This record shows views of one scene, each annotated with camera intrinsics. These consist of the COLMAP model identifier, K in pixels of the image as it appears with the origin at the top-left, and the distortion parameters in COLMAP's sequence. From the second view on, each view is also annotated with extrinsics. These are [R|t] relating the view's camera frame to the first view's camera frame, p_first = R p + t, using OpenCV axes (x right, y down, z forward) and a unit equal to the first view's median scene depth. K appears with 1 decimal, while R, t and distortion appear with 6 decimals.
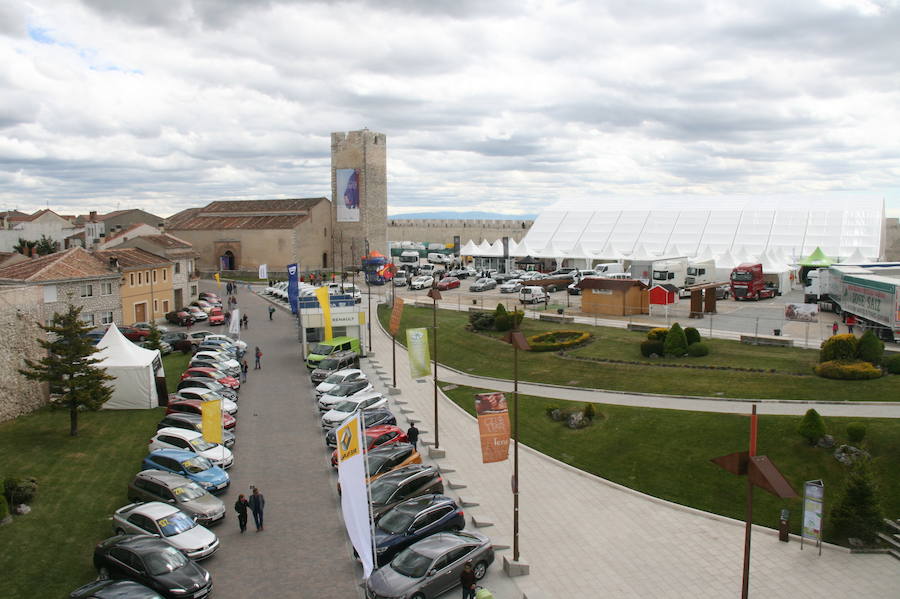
lens RADIAL K [[756.0, 0, 450.0], [0, 756.0, 299.5], [0, 0, 1]] dist [-0.187542, 0.134826]
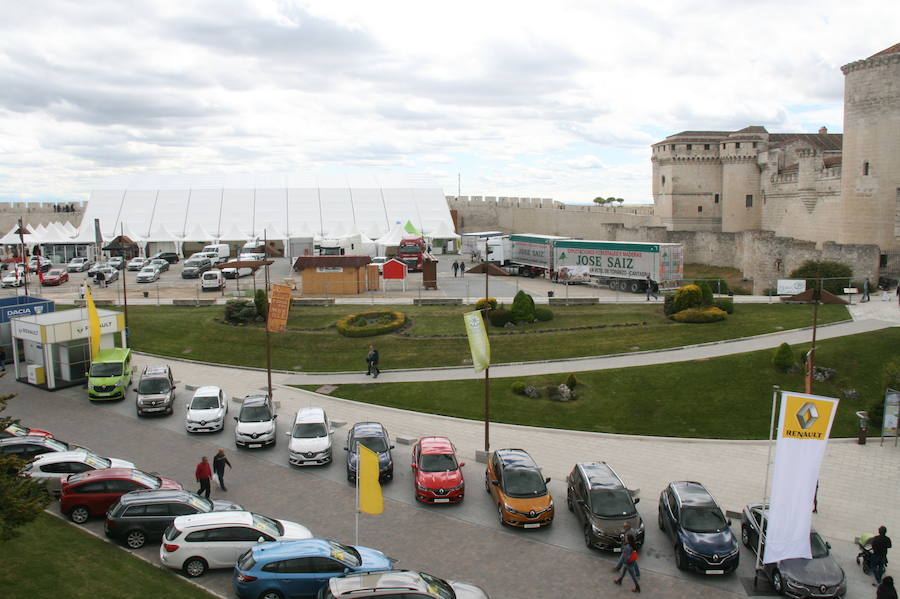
lens RADIAL K [[756.0, 0, 450.0], [0, 756.0, 299.5], [0, 0, 1]] dist [-0.187542, 0.134826]
pose [[0.713272, -0.081124, 0.696177, -0.348622], [0.067239, 0.996618, 0.047243, -0.008099], [-0.697655, 0.013113, 0.716314, 0.237263]]
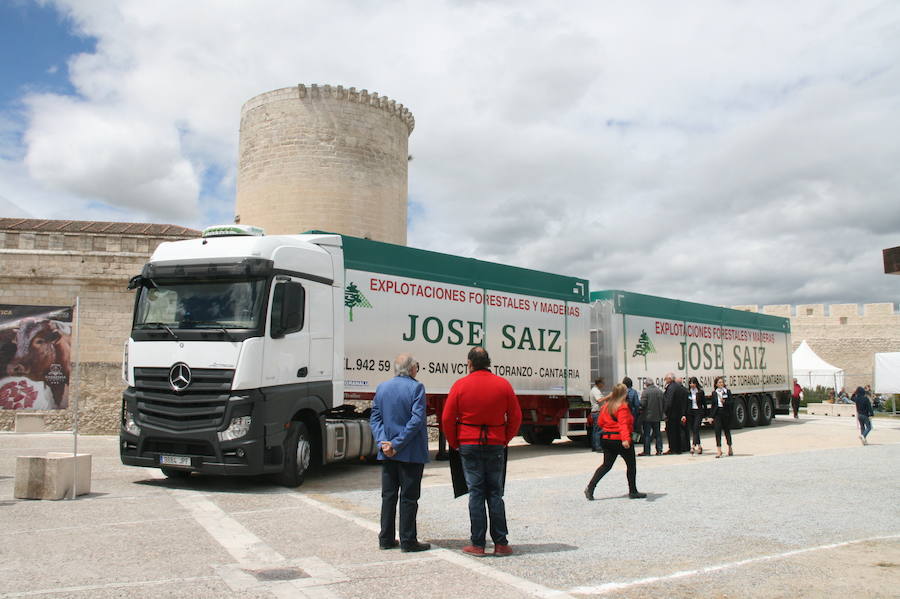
lens RADIAL K [[756.0, 0, 450.0], [0, 756.0, 299.5], [0, 0, 1]] dist [-0.187542, 0.134826]
pose [[-0.891256, 0.070811, 0.447938, 0.402583], [0.055615, 0.997345, -0.047006, -0.016554], [-0.450077, -0.016982, -0.892828, 1.147554]]
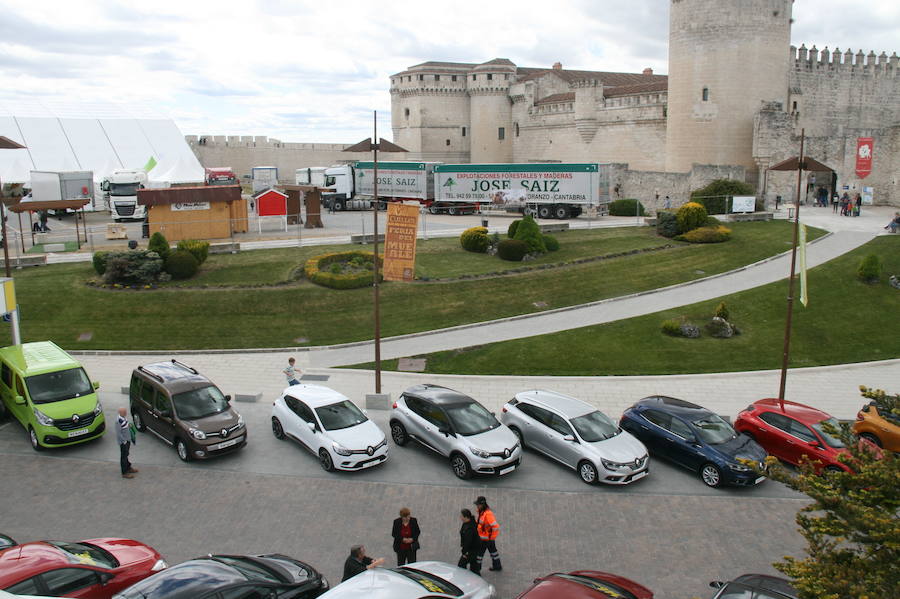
lens RADIAL K [[756.0, 0, 450.0], [0, 756.0, 299.5], [0, 0, 1]] dist [-0.187542, 0.134826]
pose [[0.279233, -0.173375, 0.944442, -0.373933], [0.093091, 0.983819, 0.153080, -0.008306], [-0.955700, 0.045174, 0.290854, 0.607679]]
